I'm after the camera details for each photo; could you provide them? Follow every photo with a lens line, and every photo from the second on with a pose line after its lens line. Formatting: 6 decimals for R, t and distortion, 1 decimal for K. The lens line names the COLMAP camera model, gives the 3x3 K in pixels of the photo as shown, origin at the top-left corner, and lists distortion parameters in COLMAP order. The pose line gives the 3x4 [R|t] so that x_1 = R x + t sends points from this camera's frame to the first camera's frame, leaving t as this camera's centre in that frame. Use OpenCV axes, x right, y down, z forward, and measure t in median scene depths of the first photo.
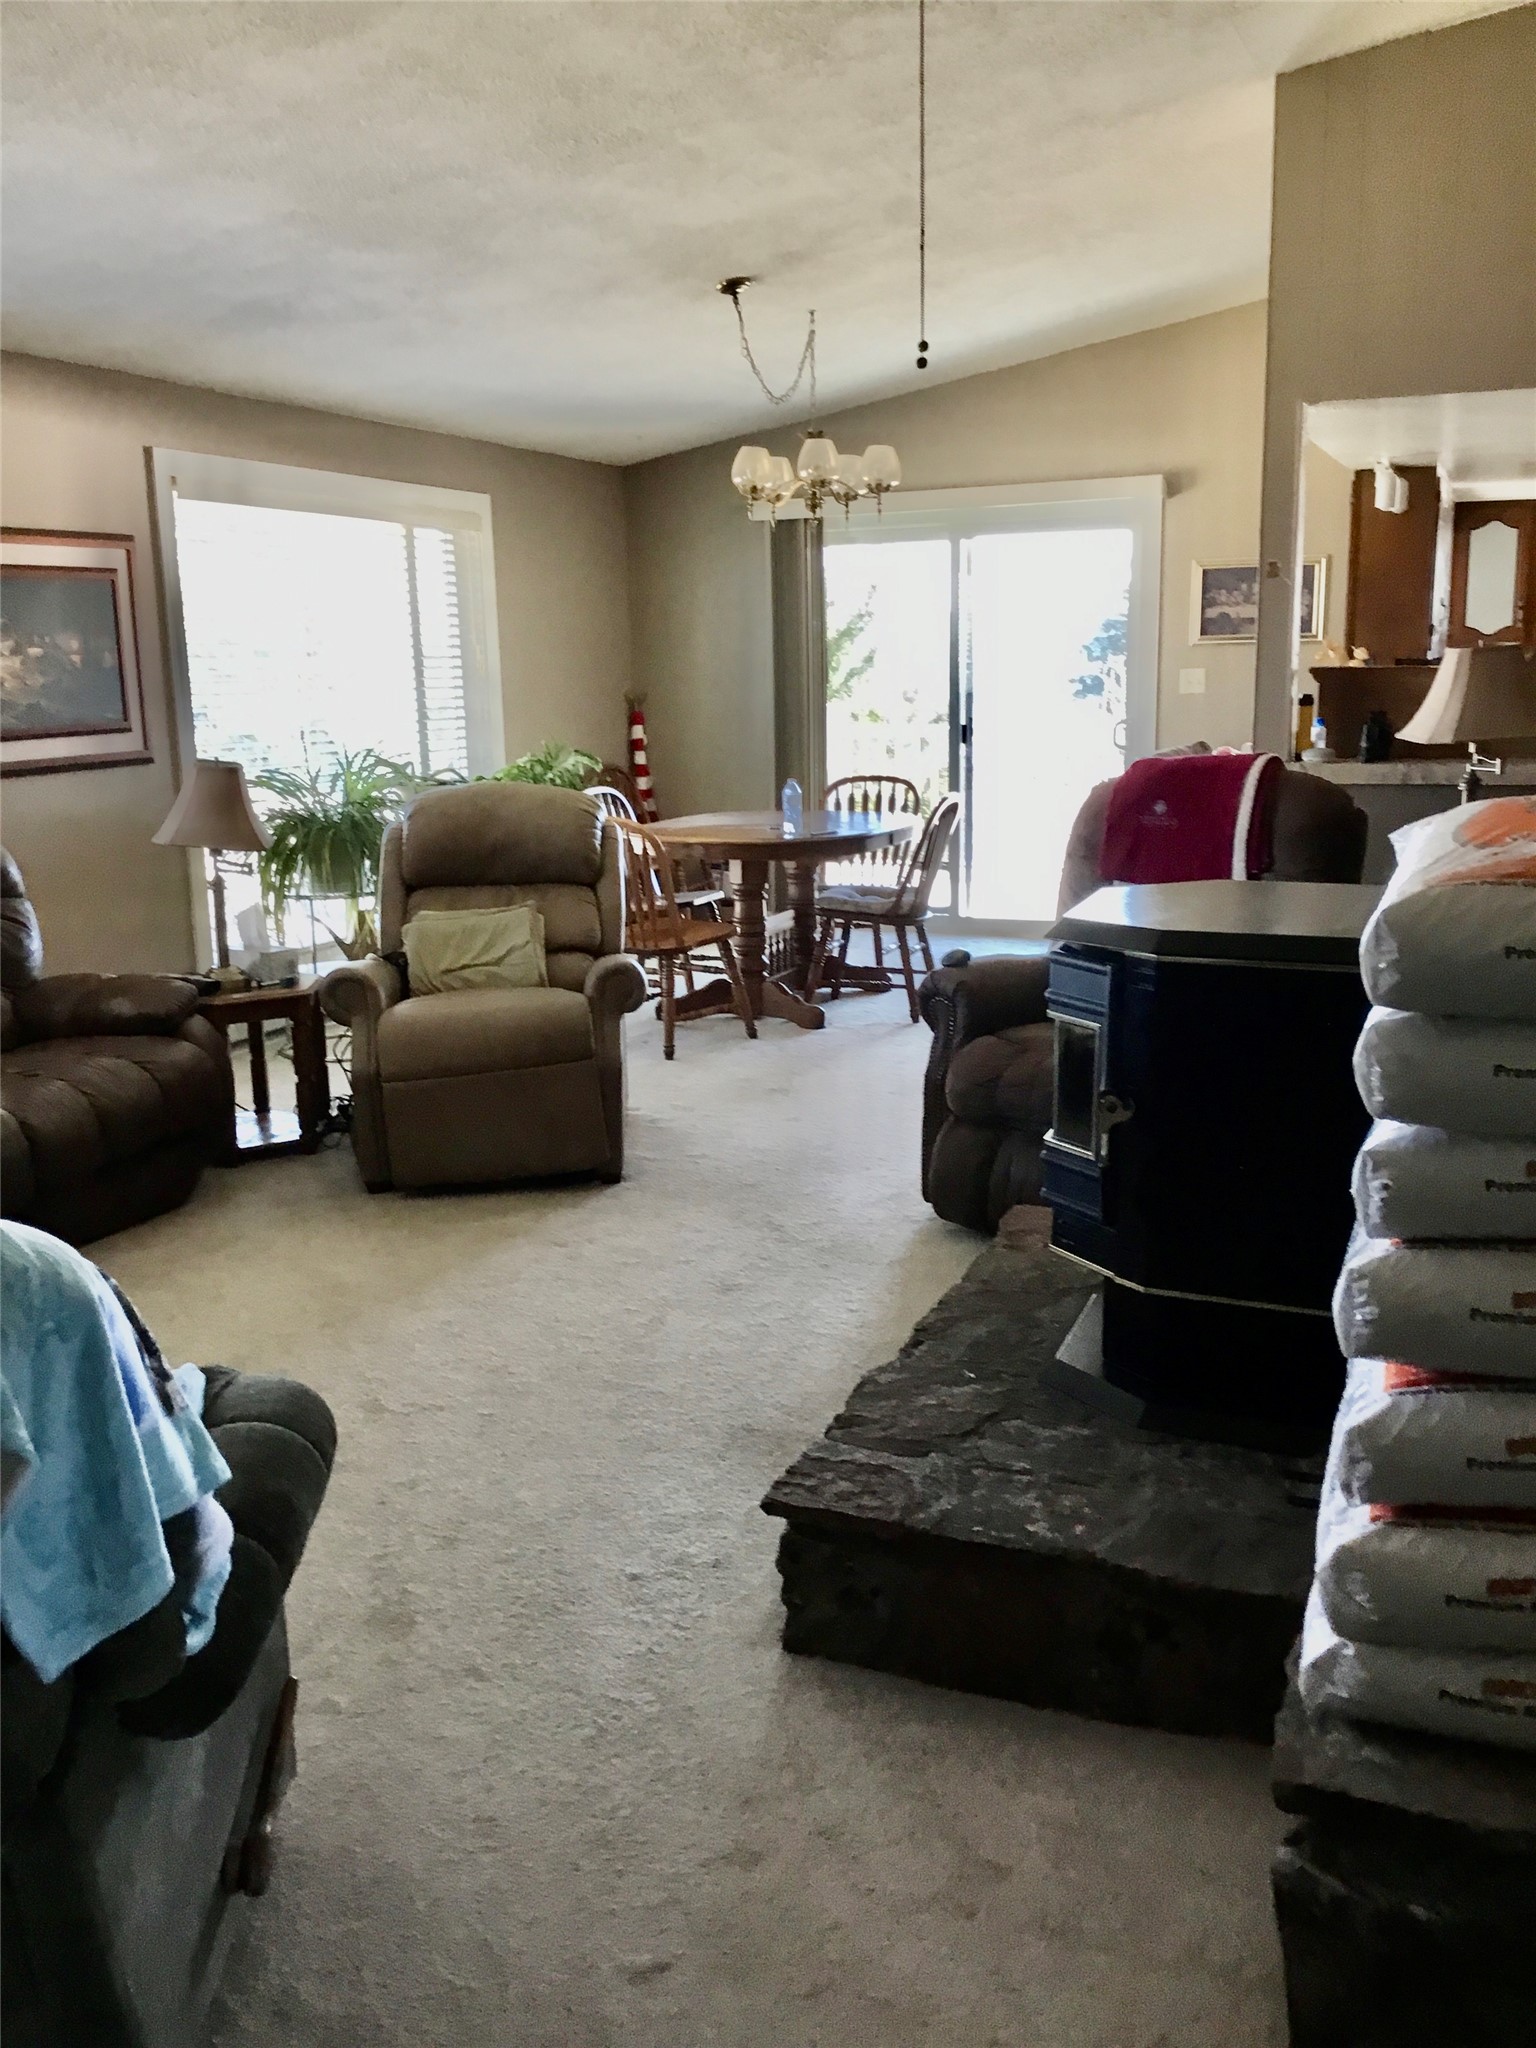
lens RADIAL K [[1875.7, 0, 756.6], [0, 1875.7, 1037.7], [0, 0, 1]] dist [0.126382, -0.224685]
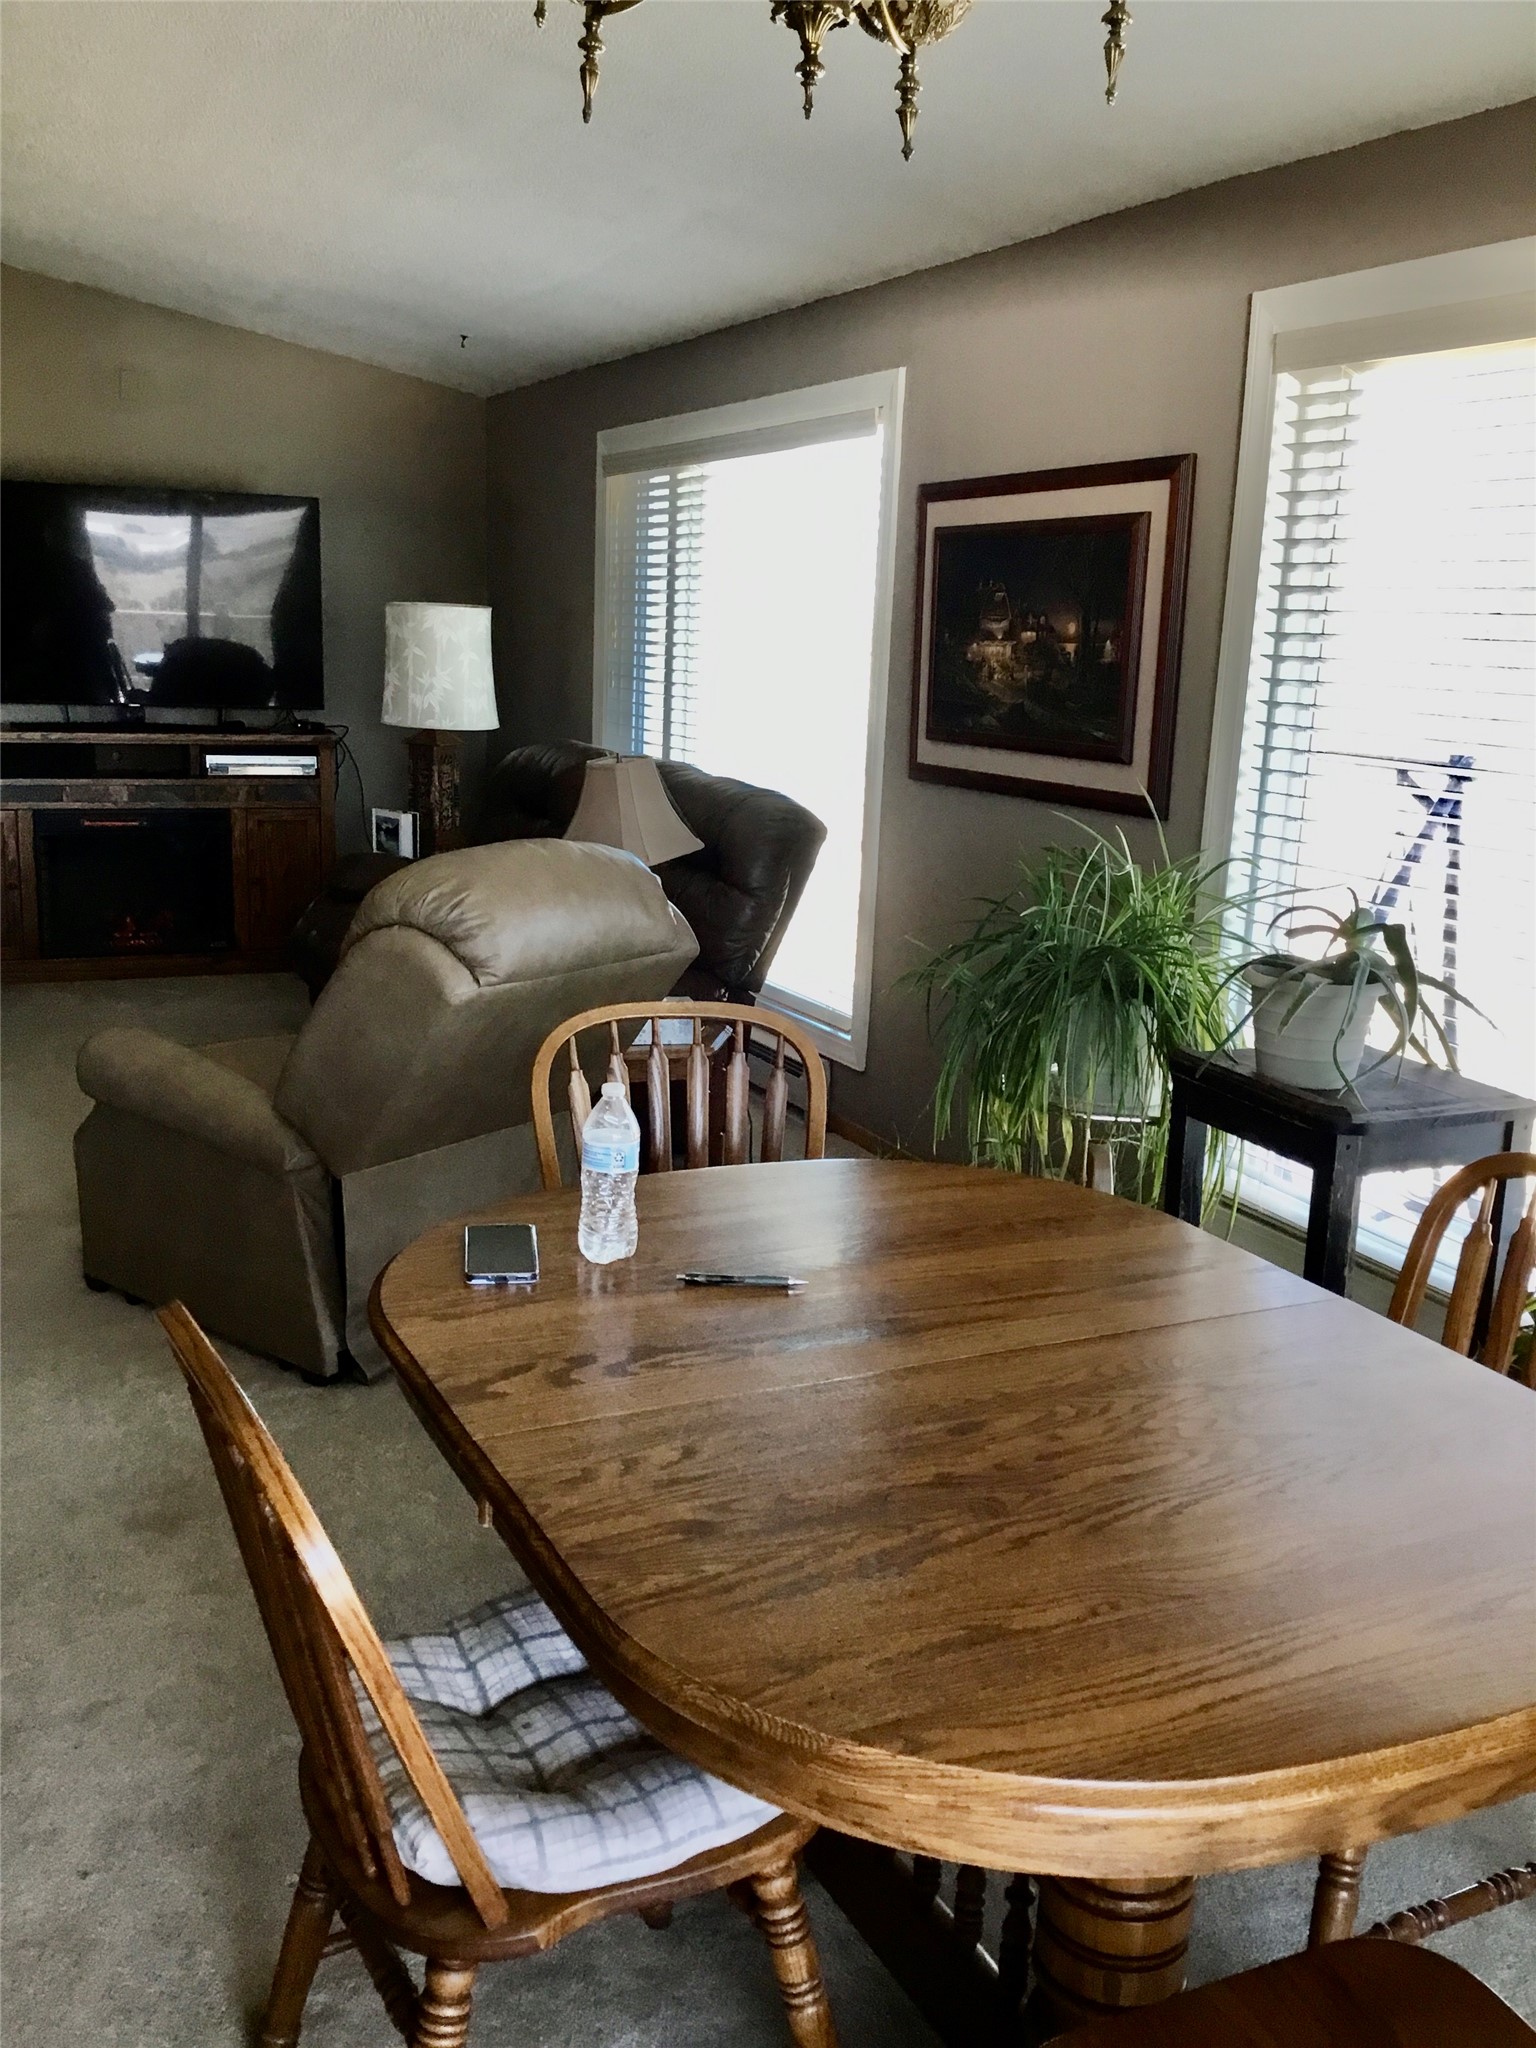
lens RADIAL K [[1875.7, 0, 756.6], [0, 1875.7, 1037.7], [0, 0, 1]] dist [0.126382, -0.224685]
pose [[-0.683021, 0.151746, -0.714462, 0.284953], [-0.171605, 0.917460, 0.358915, -0.341805], [0.709954, 0.367751, -0.600604, 1.593815]]
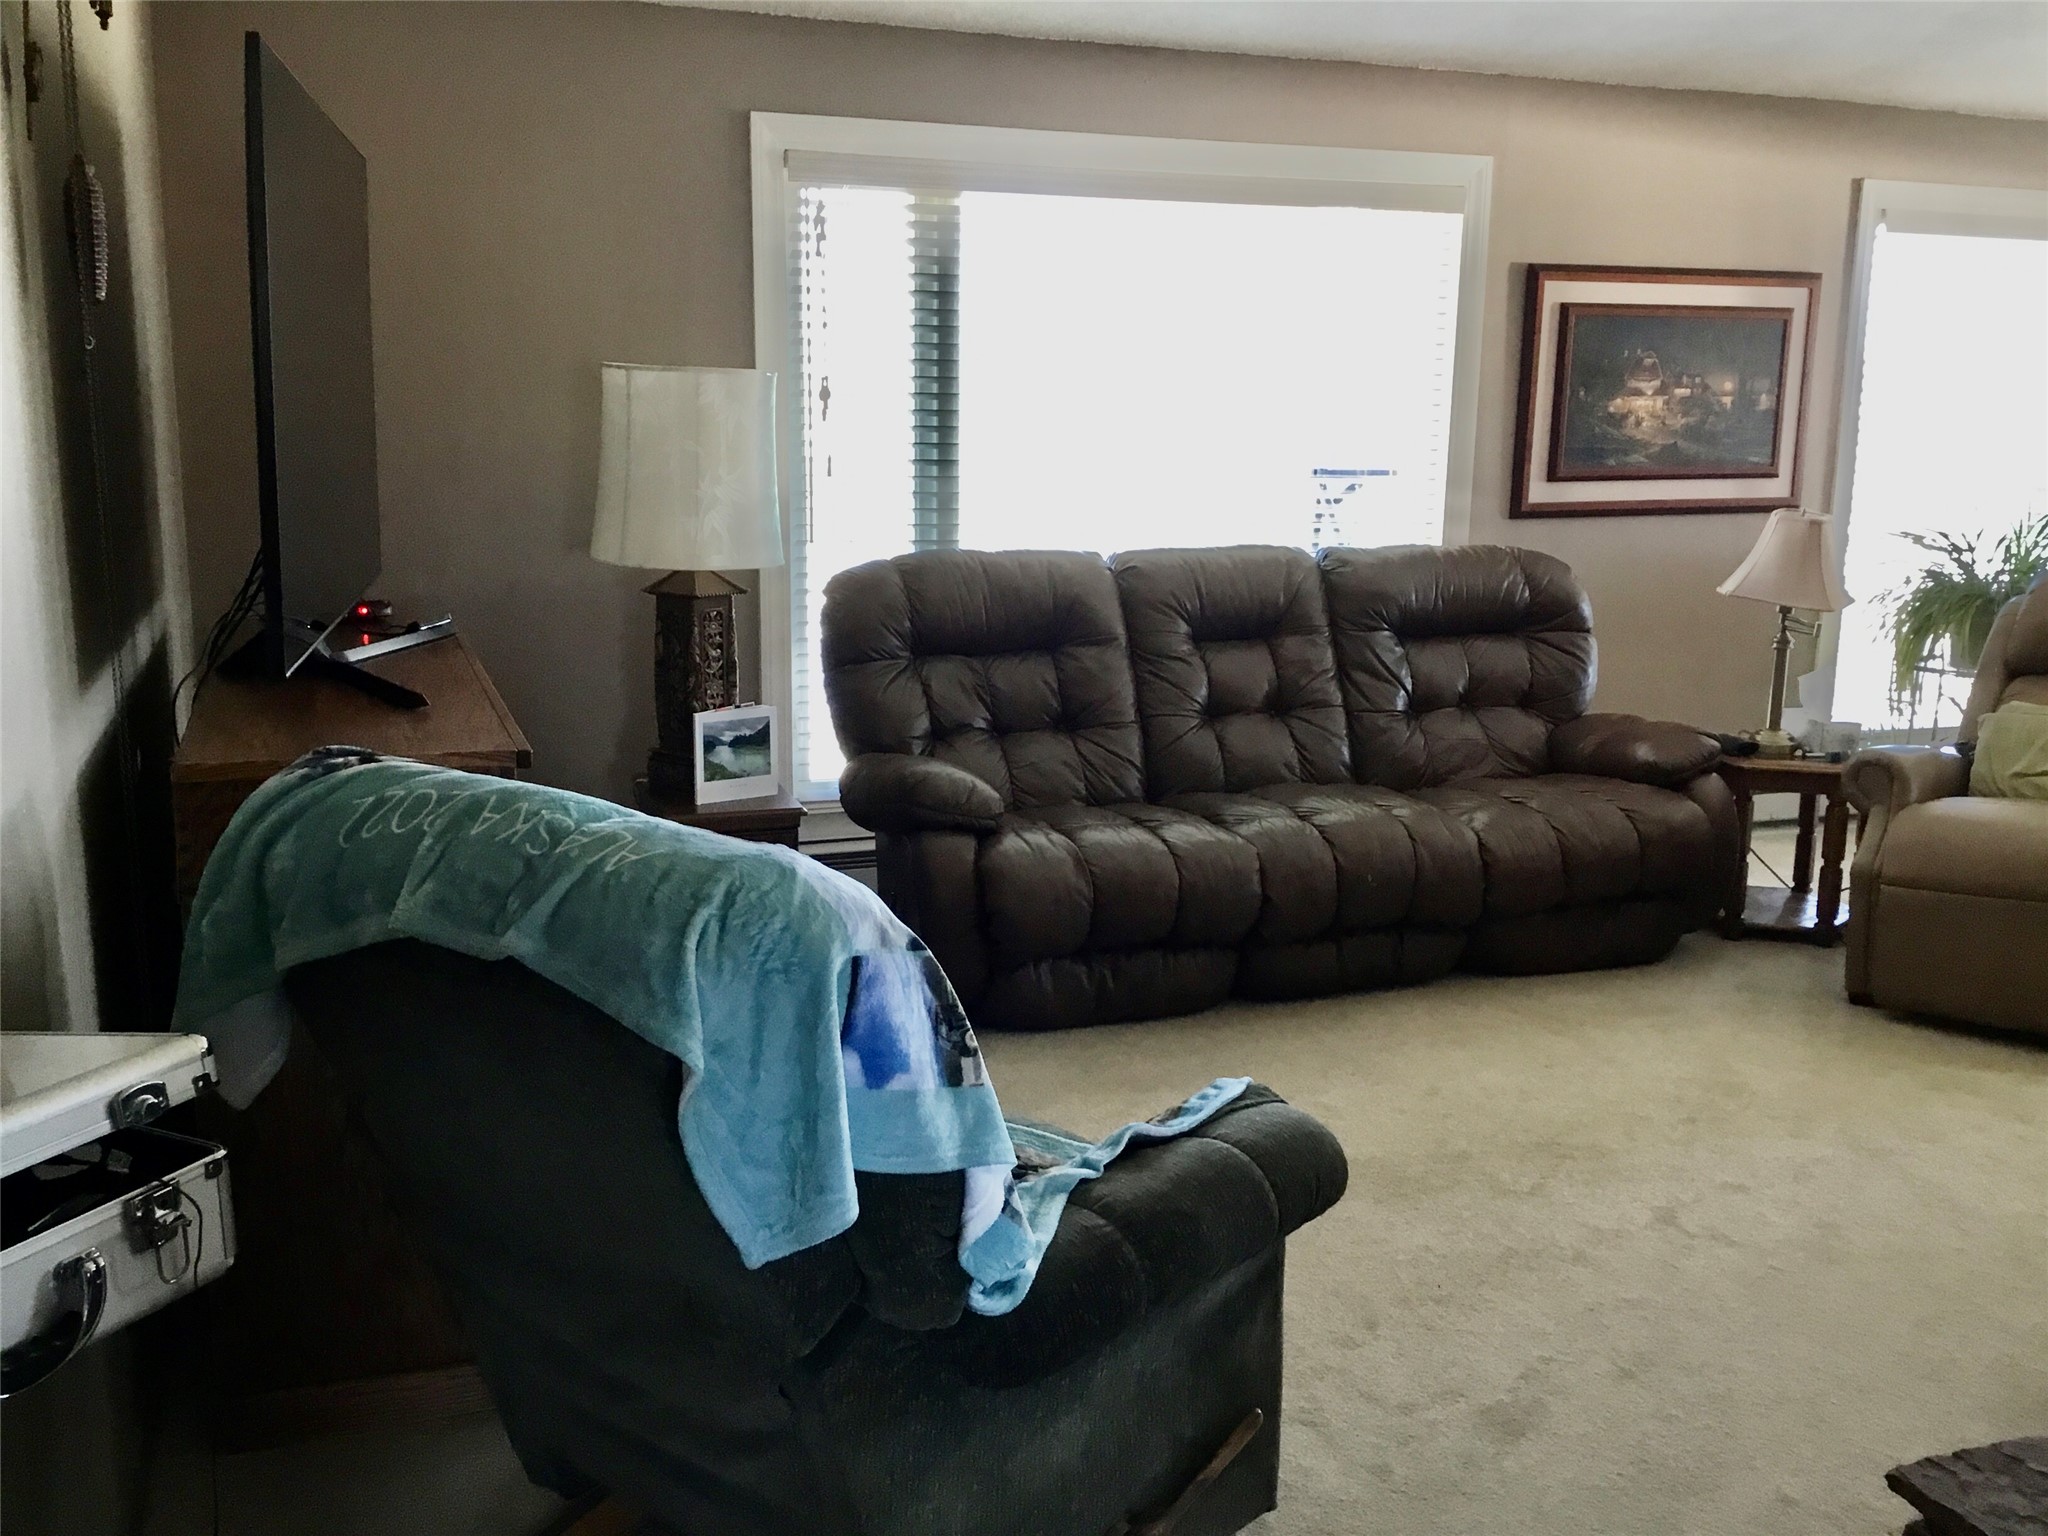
lens RADIAL K [[1900.8, 0, 1024.0], [0, 1900.8, 768.0], [0, 0, 1]] dist [0.004951, 0.010916]
pose [[0.676174, 0.169944, -0.716874, 0.151711], [-0.173783, 0.982366, 0.068966, -0.020150], [0.715953, 0.077948, 0.693784, 0.085124]]
